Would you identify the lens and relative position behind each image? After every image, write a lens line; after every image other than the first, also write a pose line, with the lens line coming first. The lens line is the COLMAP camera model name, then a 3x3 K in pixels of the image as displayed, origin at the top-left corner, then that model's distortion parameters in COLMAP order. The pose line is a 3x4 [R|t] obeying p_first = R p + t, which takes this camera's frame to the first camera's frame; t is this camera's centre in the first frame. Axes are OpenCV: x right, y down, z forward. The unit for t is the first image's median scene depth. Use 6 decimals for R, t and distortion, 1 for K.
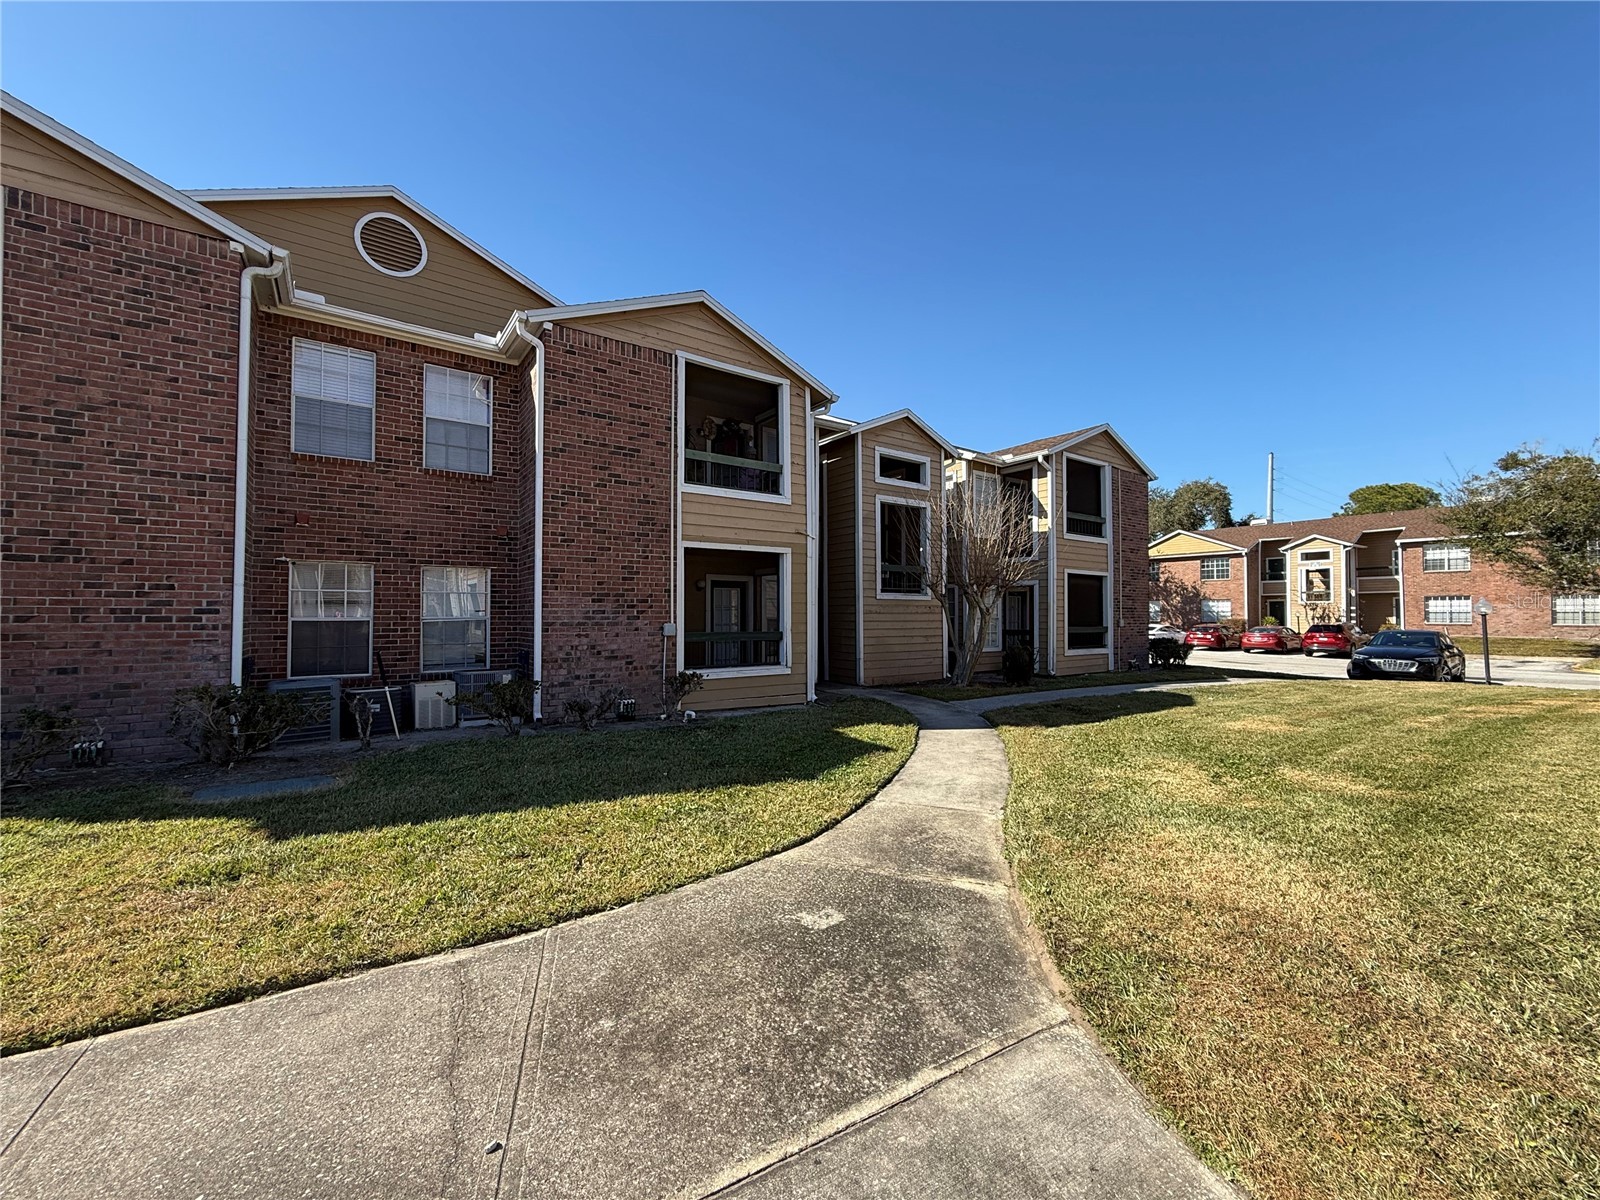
lens RADIAL K [[636.9, 0, 795.3], [0, 636.9, 599.6], [0, 0, 1]] dist [-0.000183, 0.000366]
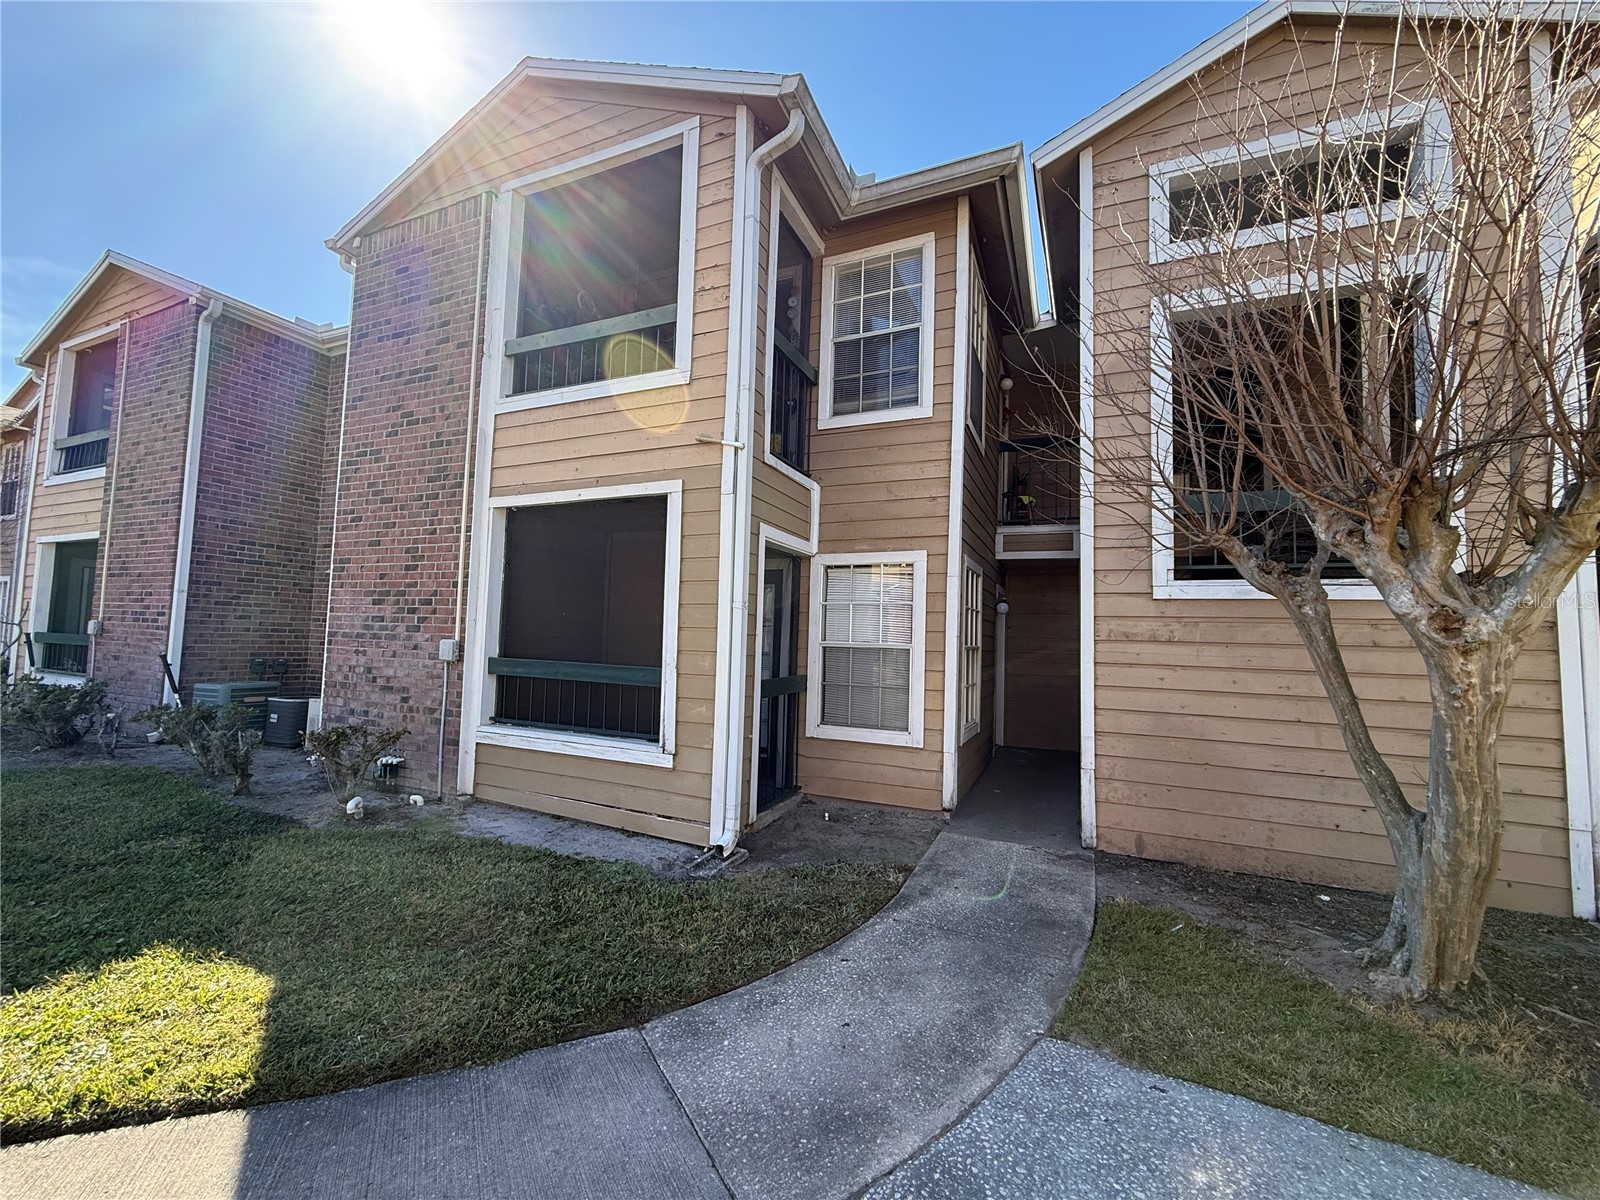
lens RADIAL K [[636.9, 0, 795.8], [0, 636.9, 601.3], [0, 0, 1]] dist [-0.000183, 0.000366]
pose [[0.512214, -0.036799, -0.858069, 0.476498], [-0.011388, 0.998703, -0.049629, 0.028034], [0.858782, 0.035192, 0.511130, 0.987966]]
